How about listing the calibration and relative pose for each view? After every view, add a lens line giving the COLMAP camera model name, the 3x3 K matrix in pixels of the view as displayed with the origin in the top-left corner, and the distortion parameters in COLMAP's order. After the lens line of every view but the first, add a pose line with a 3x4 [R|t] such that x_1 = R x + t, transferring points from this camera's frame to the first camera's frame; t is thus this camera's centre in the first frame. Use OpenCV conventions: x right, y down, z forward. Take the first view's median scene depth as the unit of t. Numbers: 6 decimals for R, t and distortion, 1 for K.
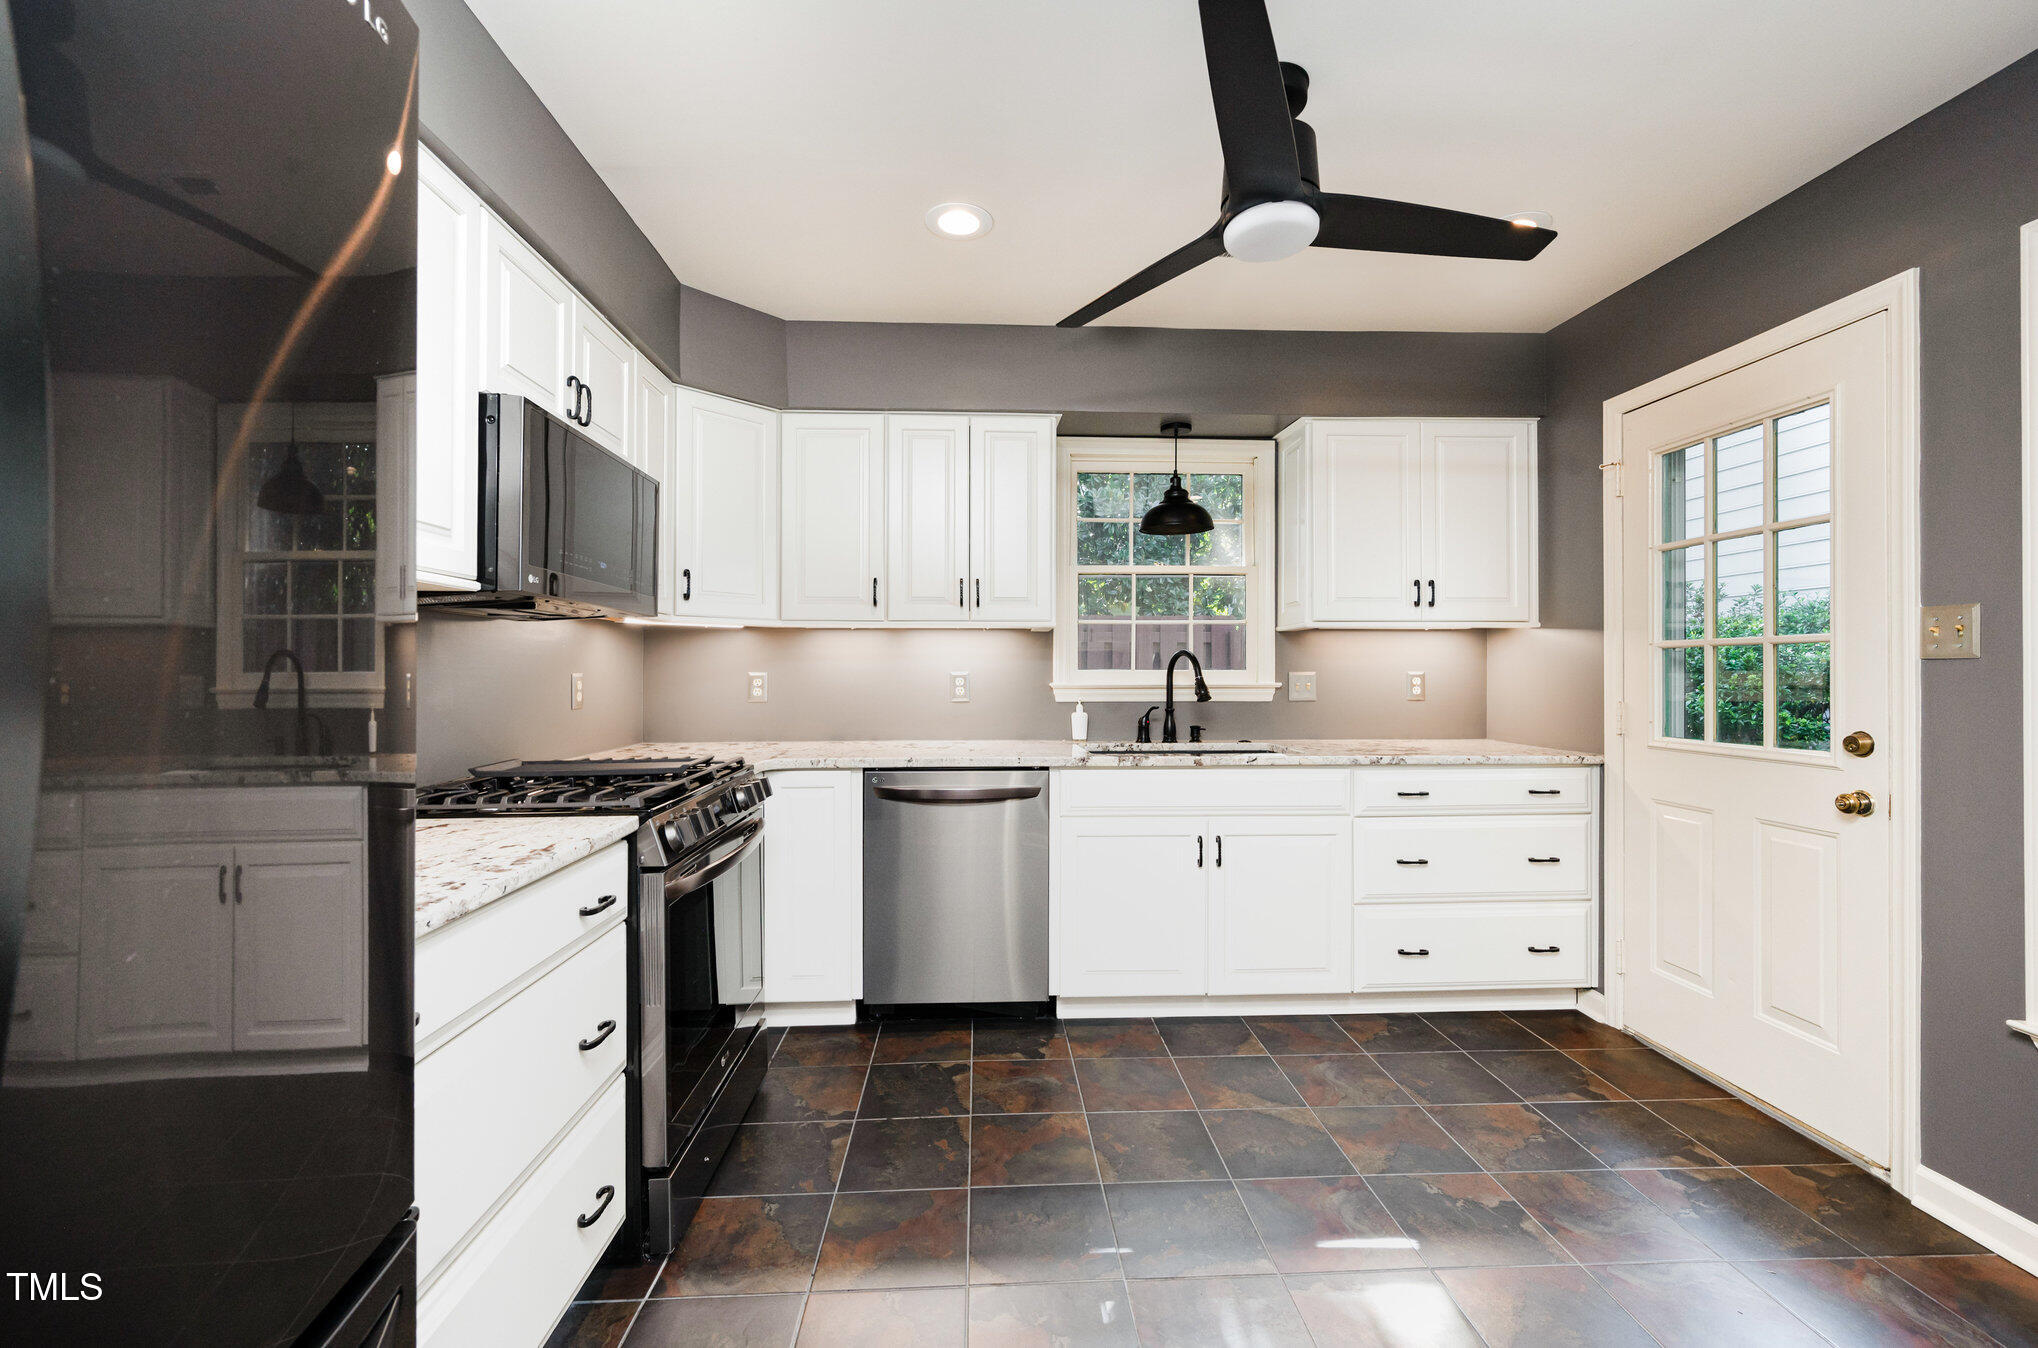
lens RADIAL K [[831.6, 0, 1019.5], [0, 831.6, 672.0], [0, 0, 1]] dist [-0.000588, 0.000032]
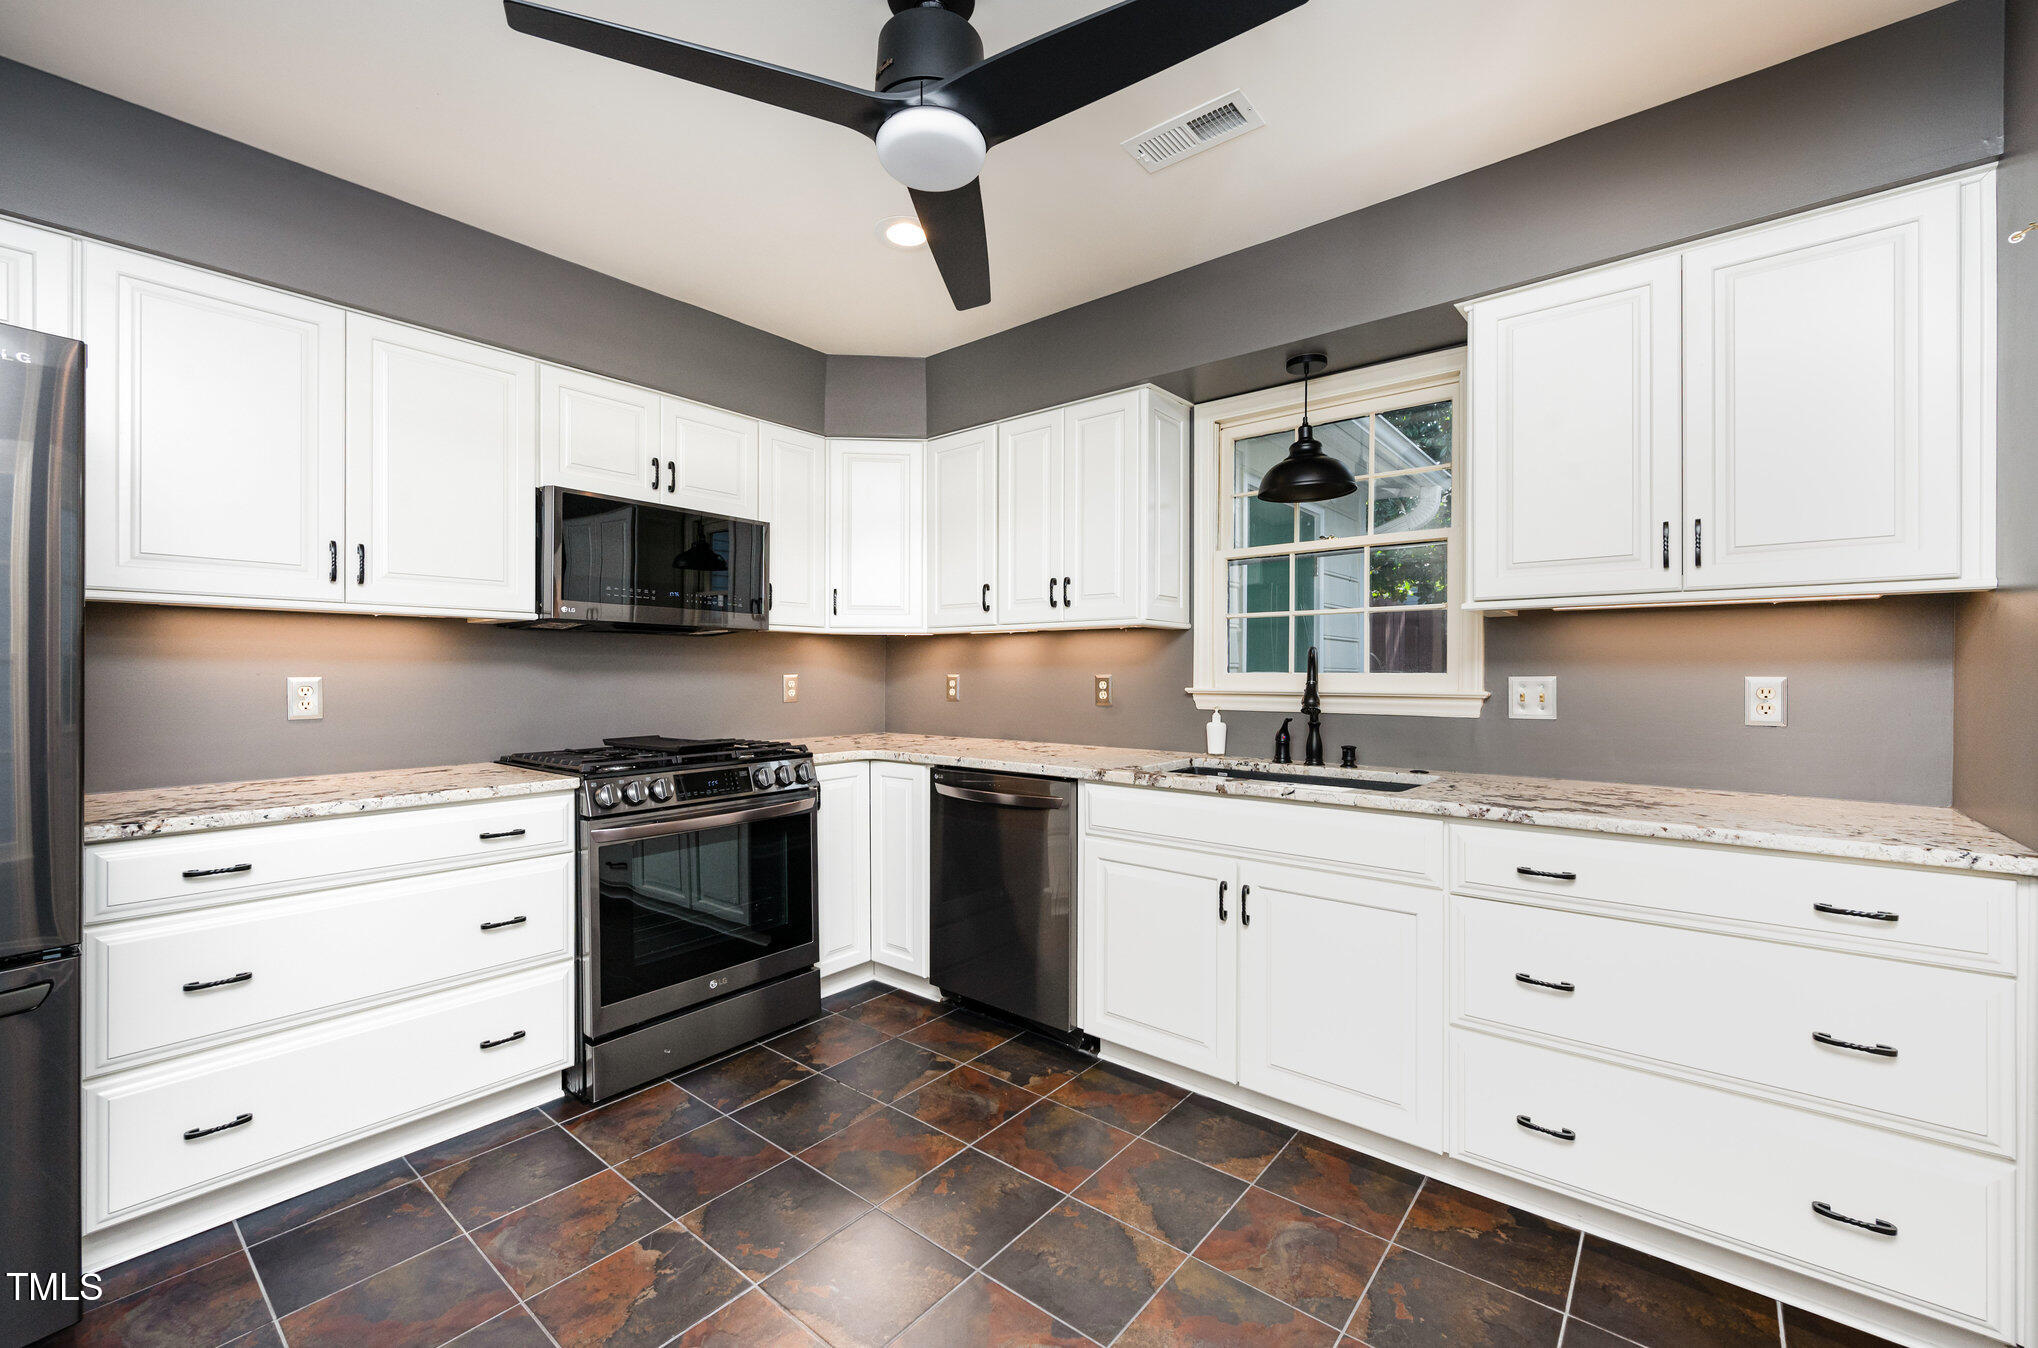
lens RADIAL K [[831.6, 0, 1019.6], [0, 831.6, 671.8], [0, 0, 1]] dist [-0.000588, 0.000032]
pose [[0.742379, 0.002306, -0.669977, 0.597709], [-0.003076, 0.999995, 0.000034, -0.003263], [0.669974, 0.002035, 0.742382, 0.273246]]
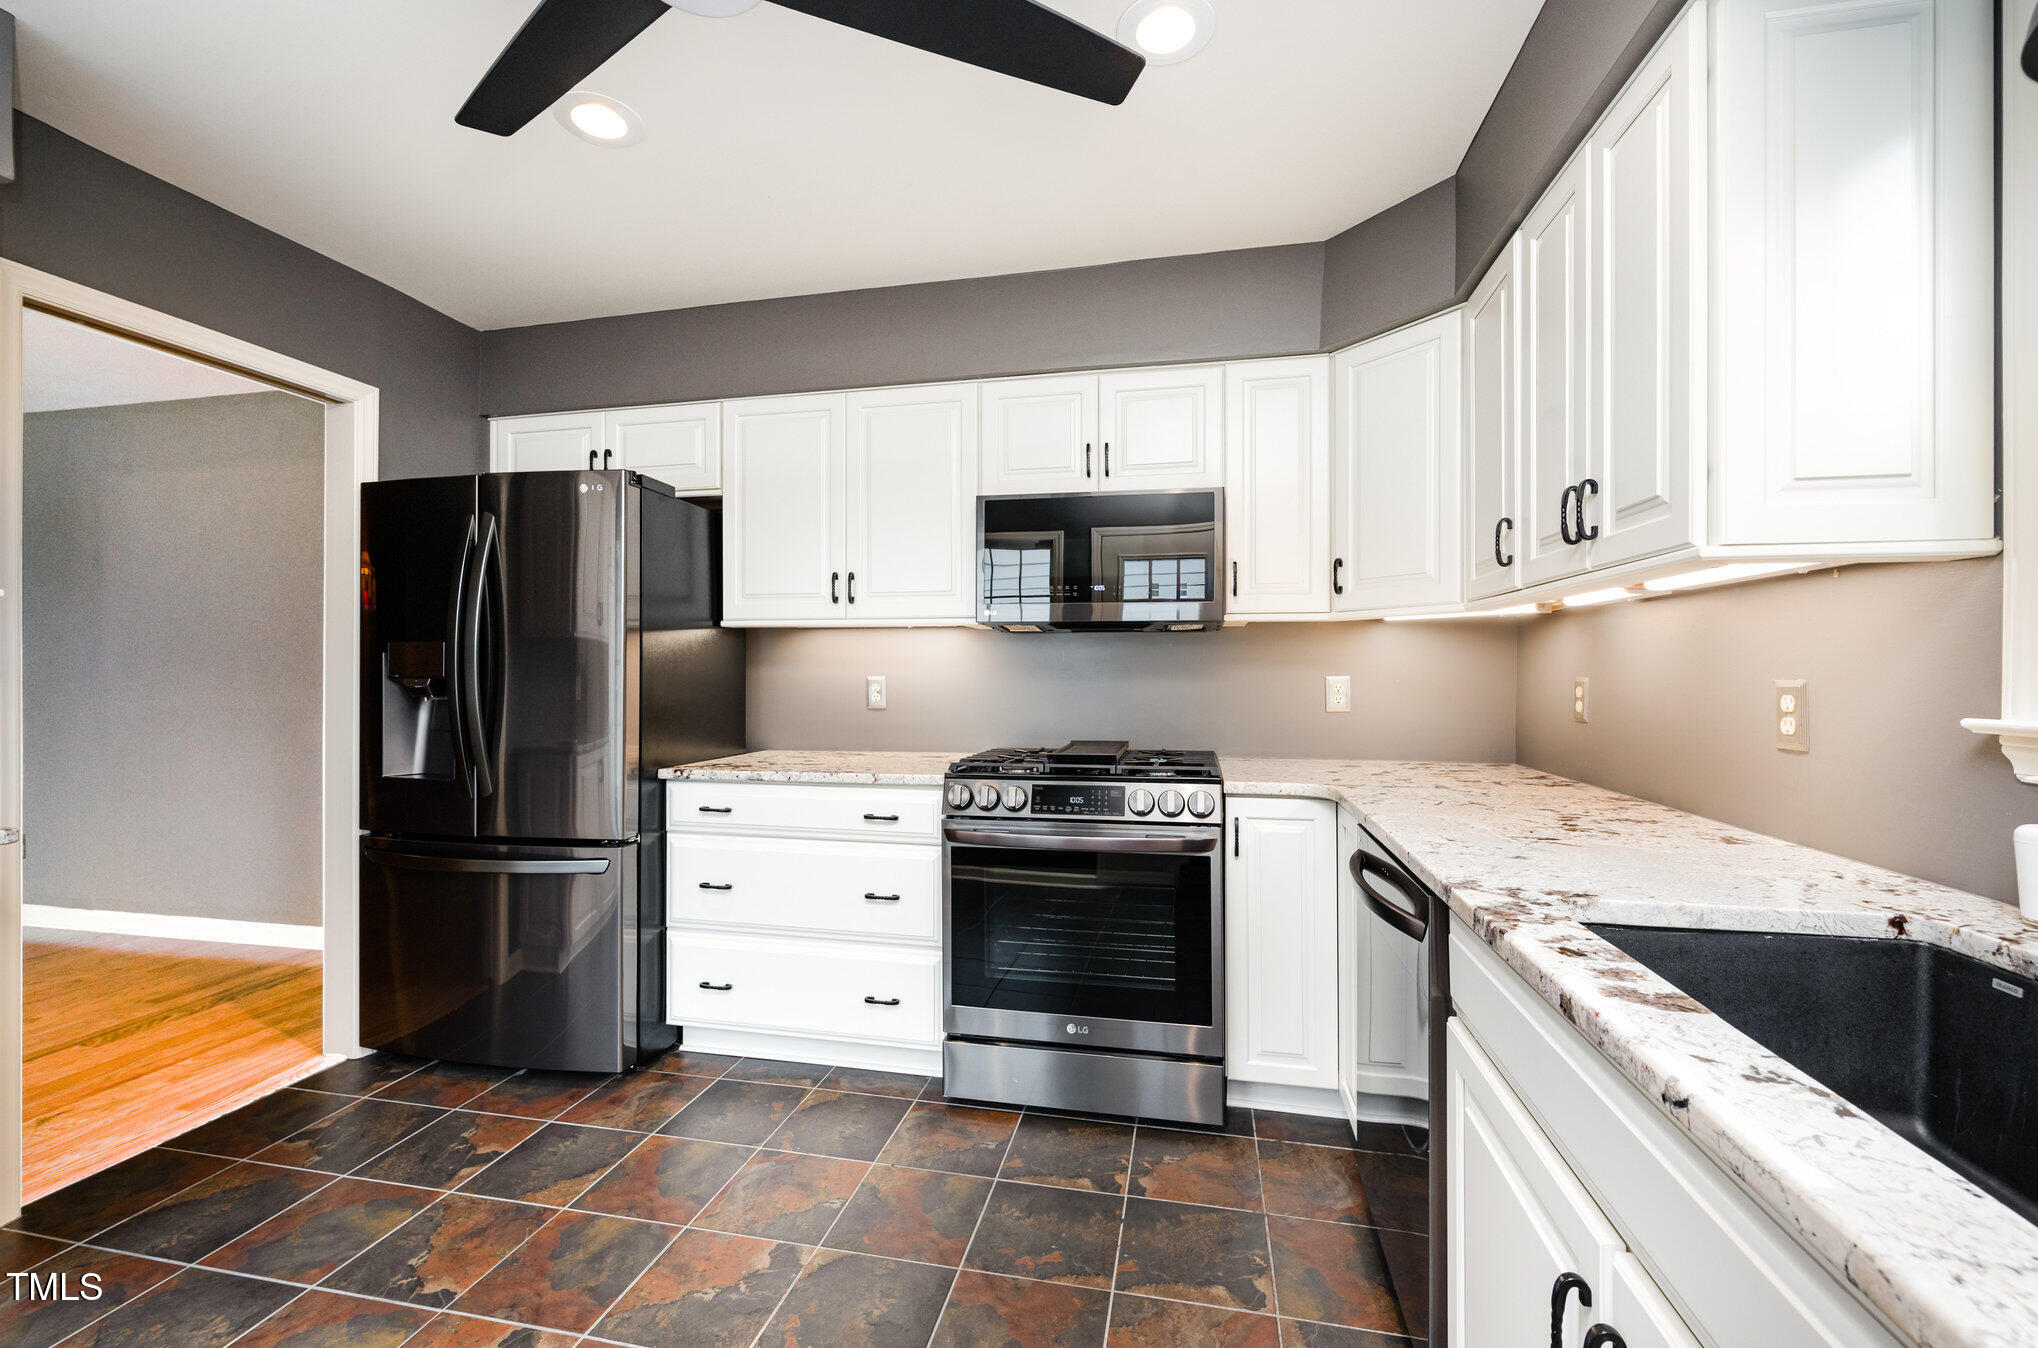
lens RADIAL K [[831.6, 0, 1016.4], [0, 831.6, 667.9], [0, 0, 1]] dist [-0.000588, 0.000032]
pose [[-0.258843, -0.002941, -0.965915, 0.526005], [-0.001348, 0.999995, -0.002684, -0.004555], [0.965918, 0.000608, -0.258846, 0.878957]]
